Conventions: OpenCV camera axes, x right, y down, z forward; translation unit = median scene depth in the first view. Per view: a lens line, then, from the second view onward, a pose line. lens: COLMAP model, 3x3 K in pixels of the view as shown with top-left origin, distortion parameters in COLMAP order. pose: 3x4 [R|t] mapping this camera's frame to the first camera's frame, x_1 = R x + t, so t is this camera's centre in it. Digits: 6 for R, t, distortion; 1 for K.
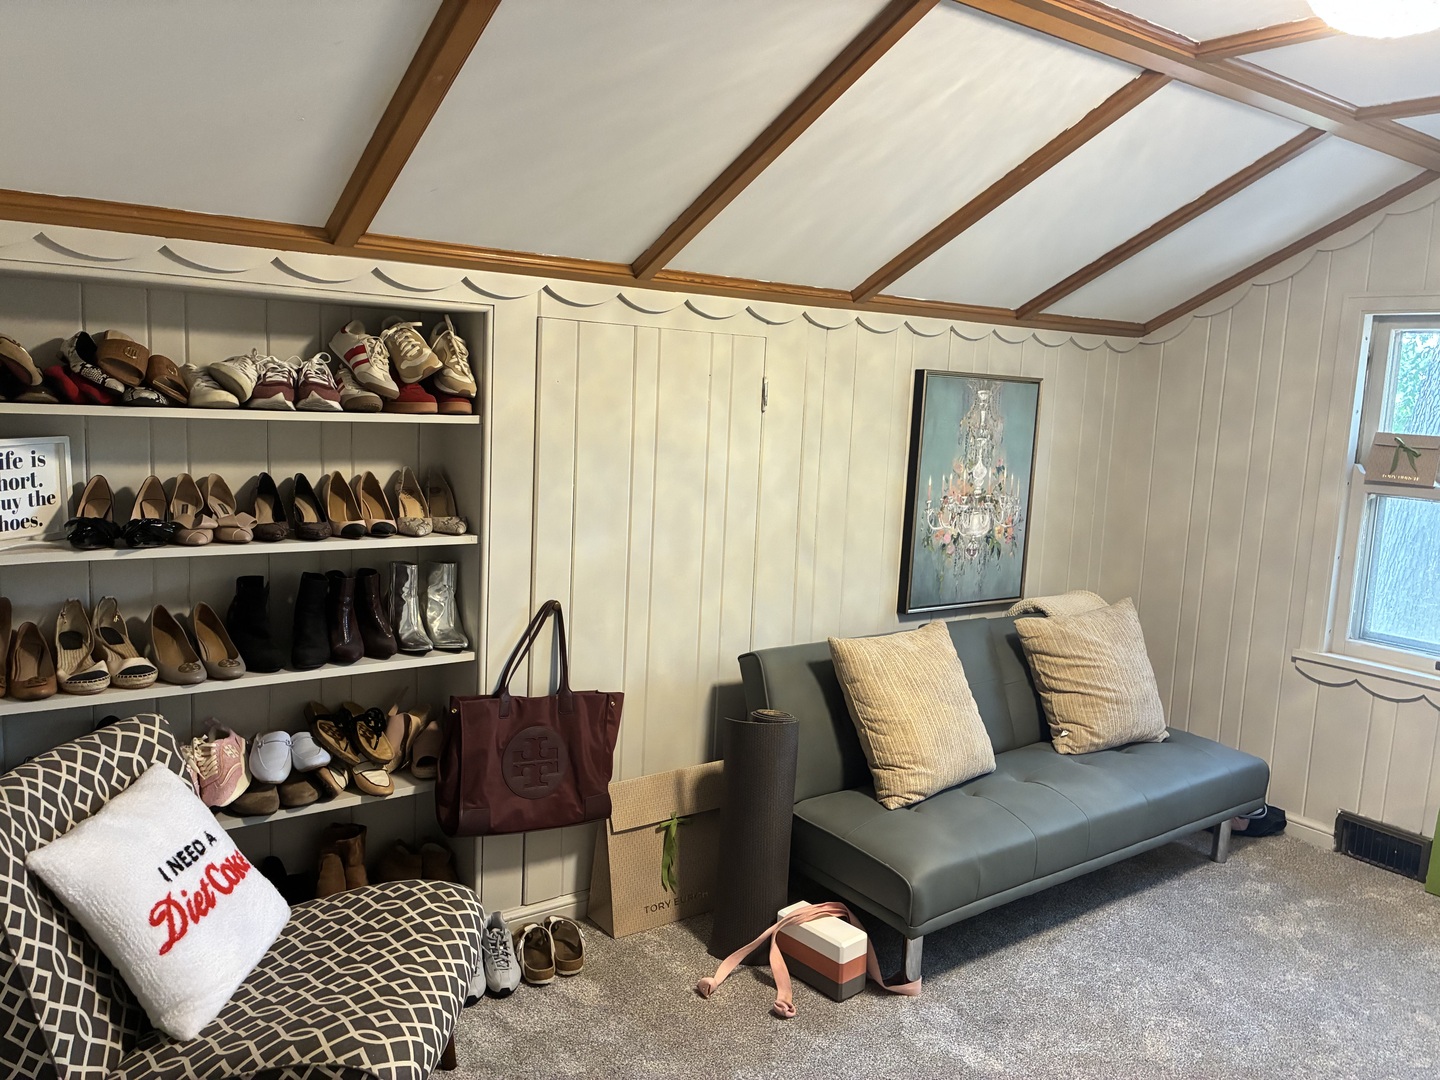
lens RADIAL K [[1091.8, 0, 722.6], [0, 1091.8, 545.5], [0, 0, 1]] dist [0.005317, 0.002476]
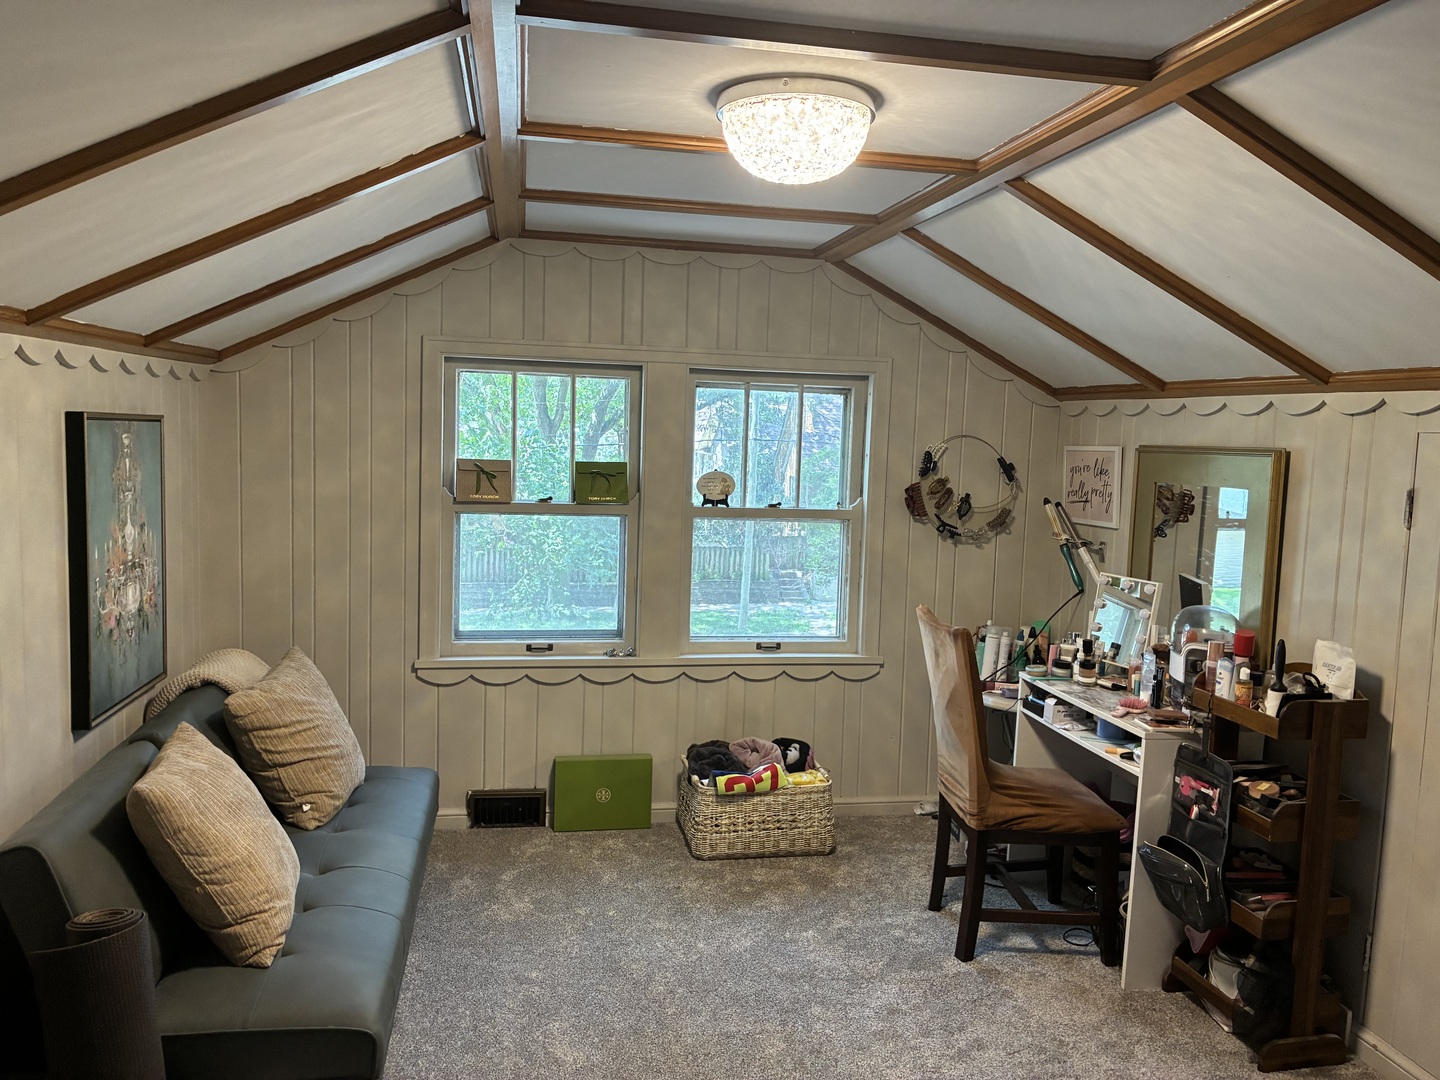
lens RADIAL K [[1091.8, 0, 727.1], [0, 1091.8, 532.8], [0, 0, 1]] dist [0.005317, 0.002476]
pose [[0.426734, -0.118549, 0.896574, -0.325082], [0.118830, 0.990126, 0.074360, -0.080648], [-0.896537, 0.074808, 0.436607, 0.263698]]
